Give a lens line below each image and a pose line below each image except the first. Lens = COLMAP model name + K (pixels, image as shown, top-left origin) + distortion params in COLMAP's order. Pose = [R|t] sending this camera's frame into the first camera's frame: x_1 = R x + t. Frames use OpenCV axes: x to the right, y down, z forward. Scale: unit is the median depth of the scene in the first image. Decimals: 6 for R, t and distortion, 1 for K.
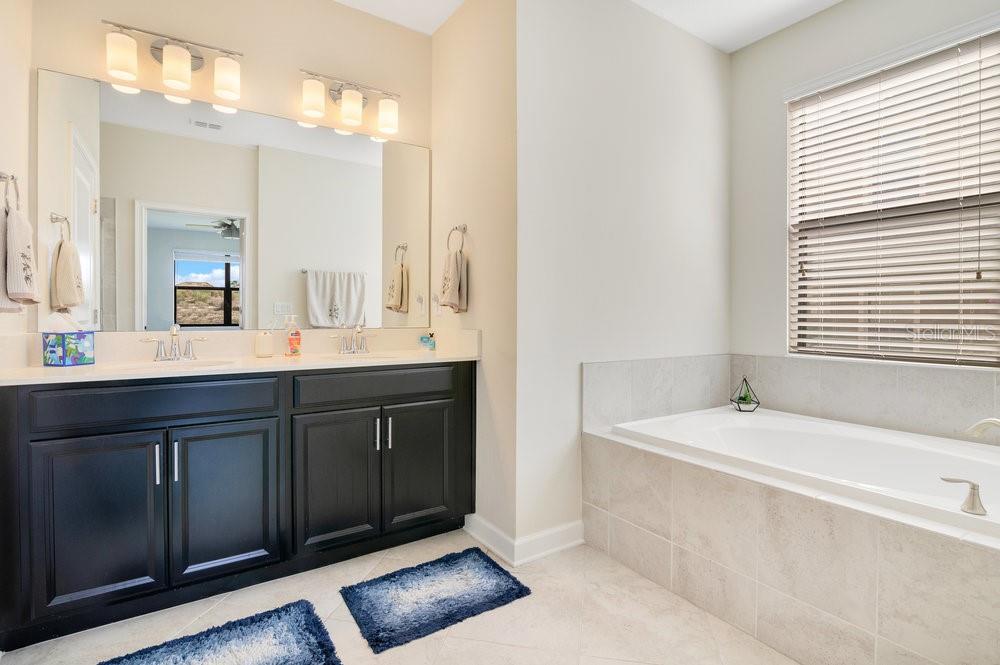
lens RADIAL K [[476.1, 0, 496.6], [0, 476.1, 325.4], [0, 0, 1]] dist [0.017427, -0.003733]
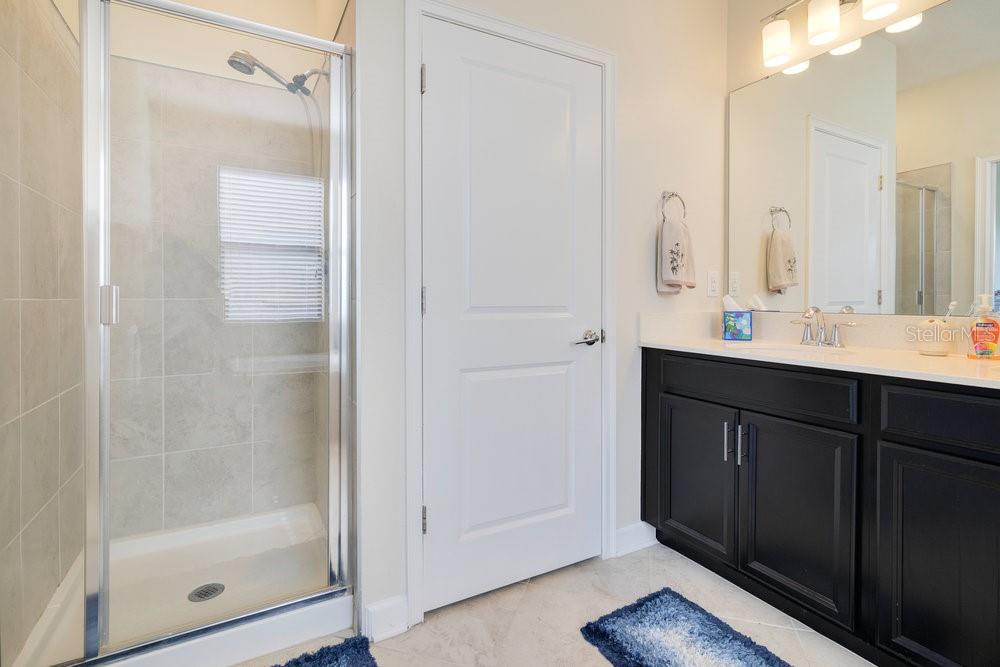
lens RADIAL K [[476.1, 0, 483.6], [0, 476.1, 304.9], [0, 0, 1]] dist [0.017427, -0.003733]
pose [[-0.070574, 0.010338, -0.997453, 0.305601], [-0.015613, 0.999812, 0.011467, -0.004939], [0.997384, 0.016382, -0.070399, 0.486117]]
